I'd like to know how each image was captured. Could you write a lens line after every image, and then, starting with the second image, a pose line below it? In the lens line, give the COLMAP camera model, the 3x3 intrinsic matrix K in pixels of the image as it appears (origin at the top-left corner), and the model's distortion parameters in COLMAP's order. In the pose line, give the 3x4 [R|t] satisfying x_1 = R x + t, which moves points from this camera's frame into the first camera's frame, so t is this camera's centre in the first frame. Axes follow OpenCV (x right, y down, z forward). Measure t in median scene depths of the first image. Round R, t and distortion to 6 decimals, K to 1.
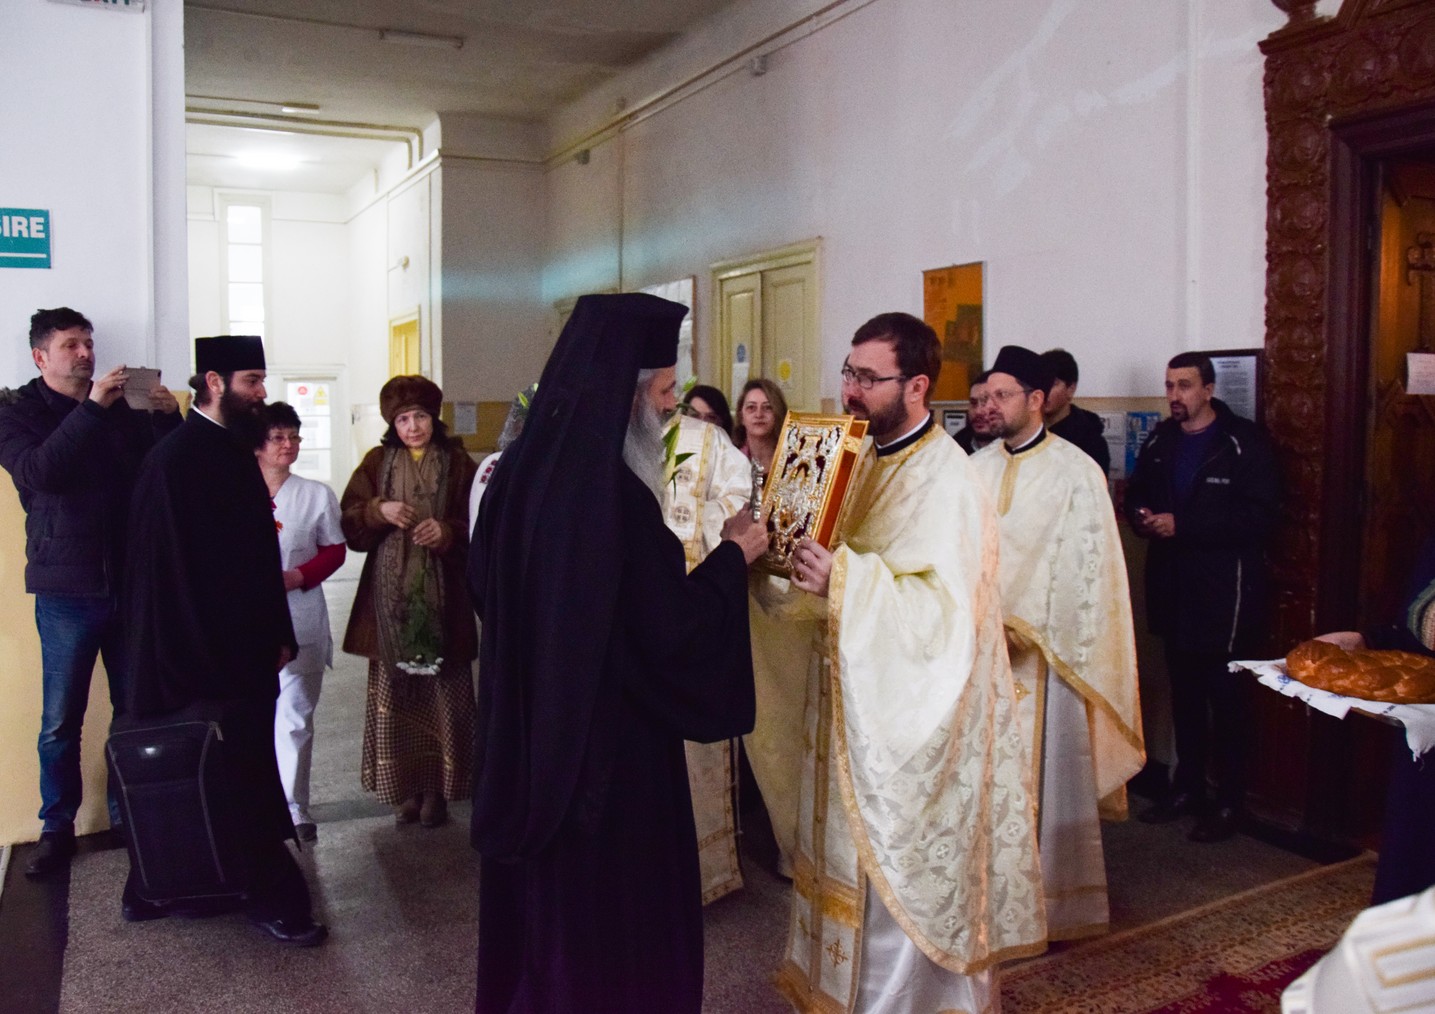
lens RADIAL K [[1203.6, 0, 721.1], [0, 1203.6, 507.6], [0, 0, 1]] dist [-0.155704, 0.122834]
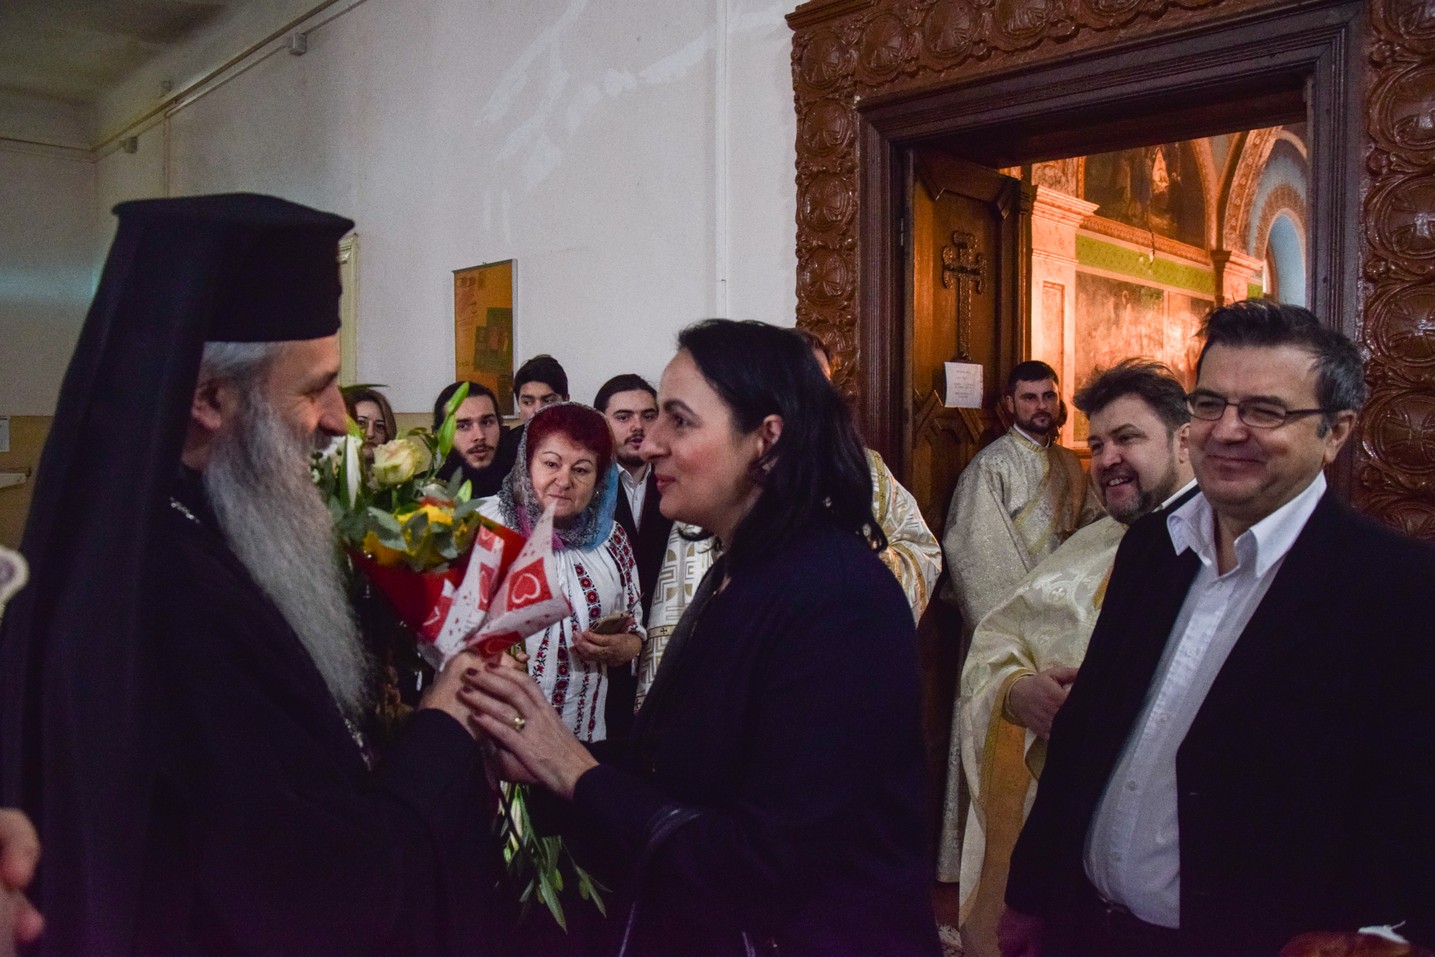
lens RADIAL K [[1120.0, 0, 735.5], [0, 1120.0, 469.5], [0, 0, 1]] dist [-0.153517, 0.113196]
pose [[0.952809, -0.006856, 0.303491, 0.154897], [0.019440, 0.999071, -0.038463, -0.017562], [-0.302946, 0.042547, 0.952058, 0.200427]]
